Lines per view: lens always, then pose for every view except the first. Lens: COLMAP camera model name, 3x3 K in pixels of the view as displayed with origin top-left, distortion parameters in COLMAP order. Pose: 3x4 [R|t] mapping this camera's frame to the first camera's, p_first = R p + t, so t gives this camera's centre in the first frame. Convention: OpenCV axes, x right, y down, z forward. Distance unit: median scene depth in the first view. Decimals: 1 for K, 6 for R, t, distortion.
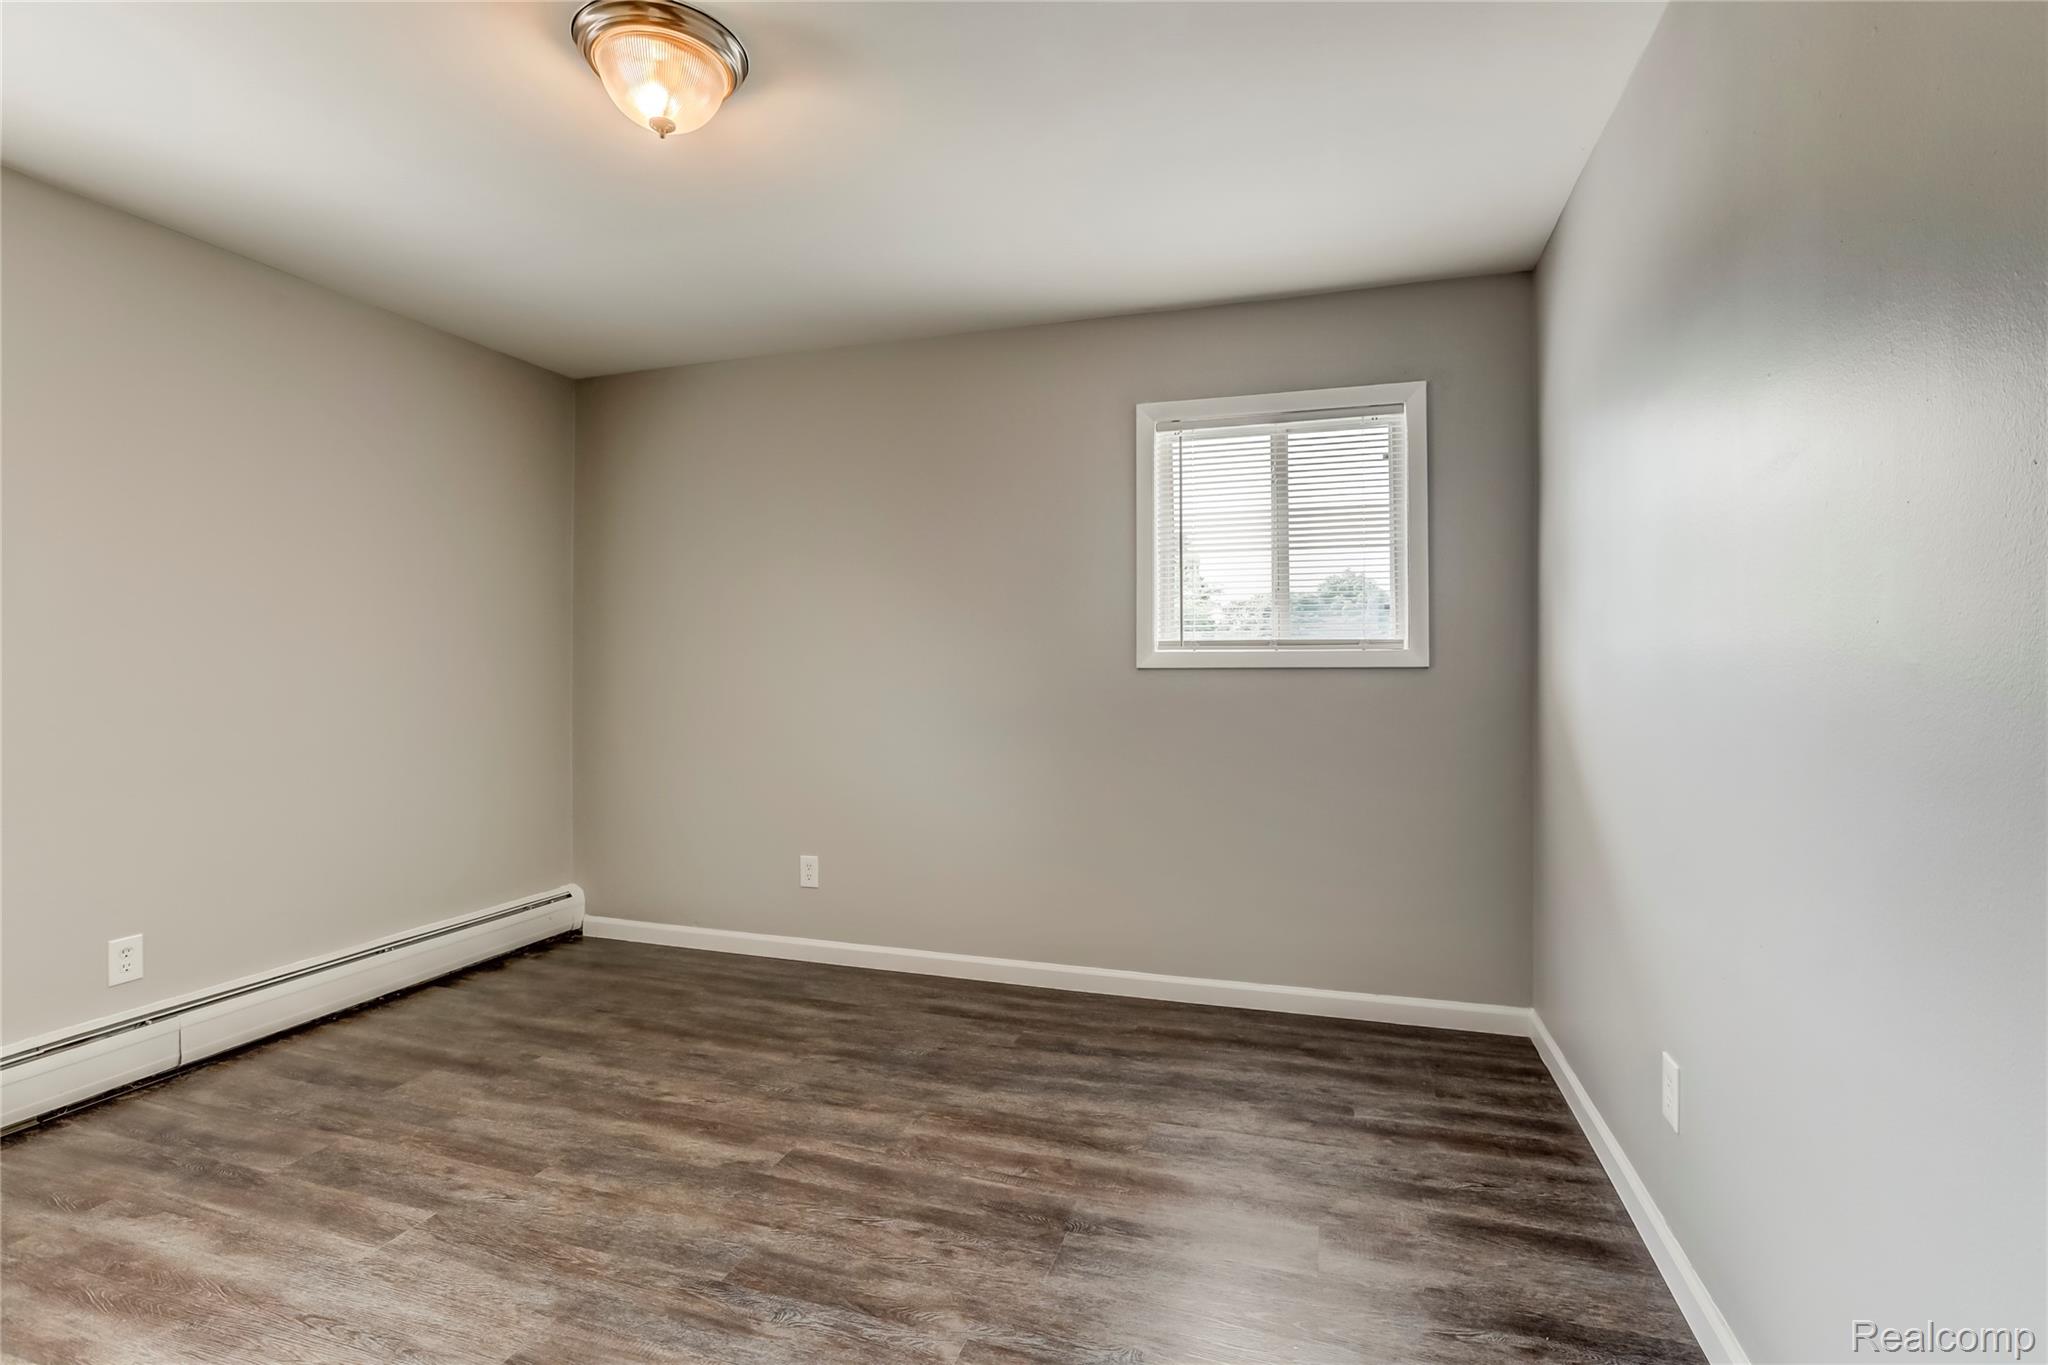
lens RADIAL K [[963.8, 0, 1019.2], [0, 963.8, 669.6], [0, 0, 1]] dist [-0.015669, 0.000367]
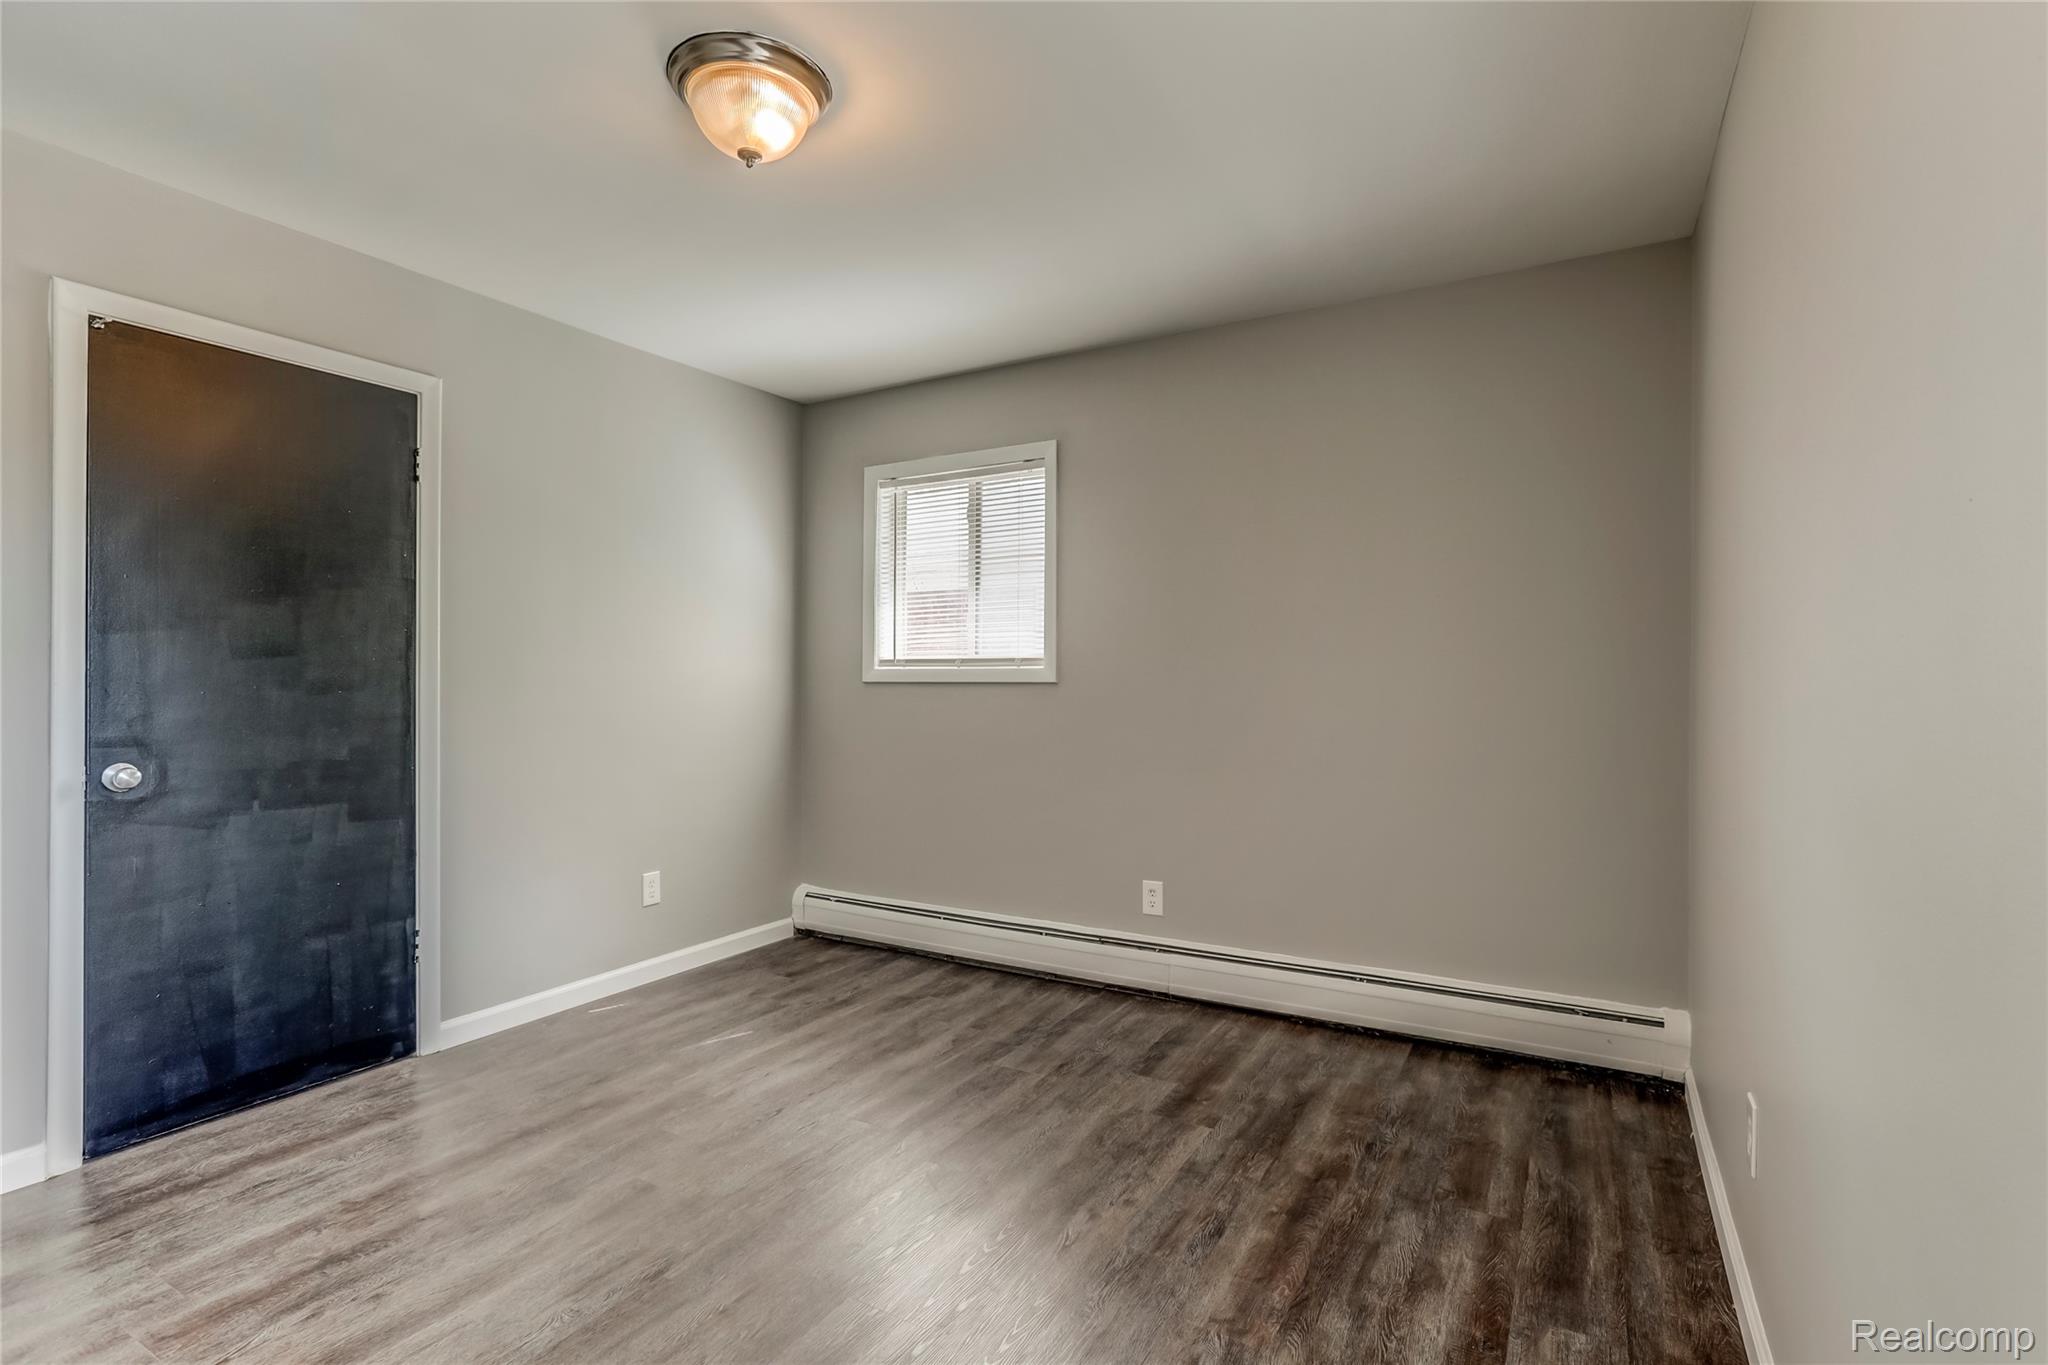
lens RADIAL K [[963.8, 0, 1019.2], [0, 963.8, 669.6], [0, 0, 1]] dist [-0.015669, 0.000367]
pose [[-0.229446, -0.010722, -0.973262, 0.393689], [0.002010, 0.999932, -0.011490, -0.001707], [0.973319, -0.004592, -0.229409, 1.036705]]
